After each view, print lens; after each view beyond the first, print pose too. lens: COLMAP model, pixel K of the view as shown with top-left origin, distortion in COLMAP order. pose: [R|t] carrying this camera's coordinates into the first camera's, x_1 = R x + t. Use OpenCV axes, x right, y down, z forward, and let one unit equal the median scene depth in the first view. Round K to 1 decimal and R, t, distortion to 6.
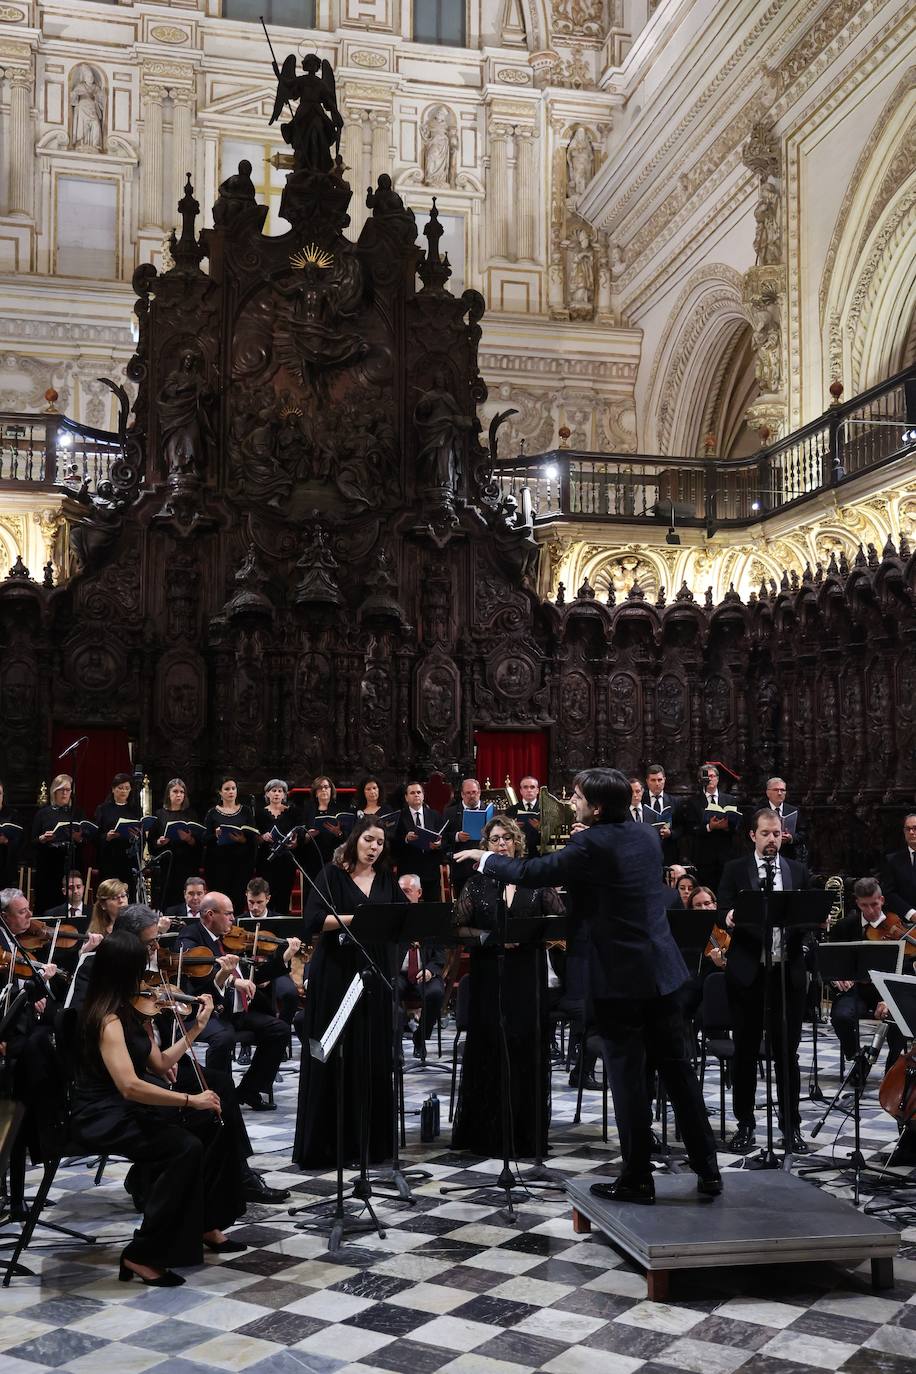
lens RADIAL K [[1480.2, 0, 449.6], [0, 1480.2, 688.6], [0, 0, 1]] dist [0.037907, 0.126096]
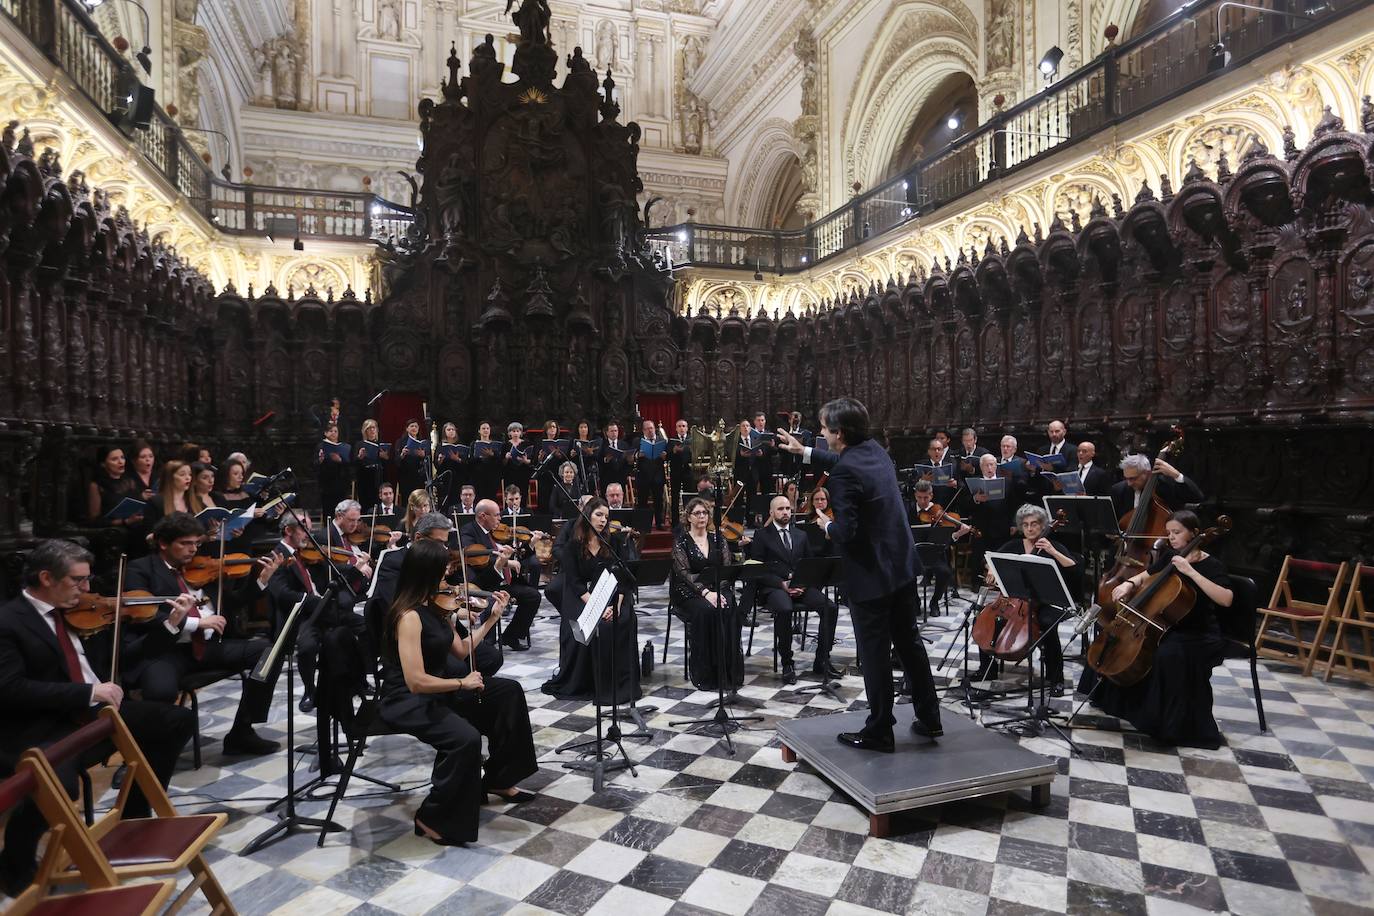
lens RADIAL K [[798.6, 0, 687.0], [0, 798.6, 458.0], [0, 0, 1]] dist [-0.046063, 0.045925]
pose [[0.994708, -0.011496, 0.102099, -0.019819], [0.001405, 0.995150, 0.098364, 0.011347], [-0.102735, -0.097700, 0.989899, 0.108351]]
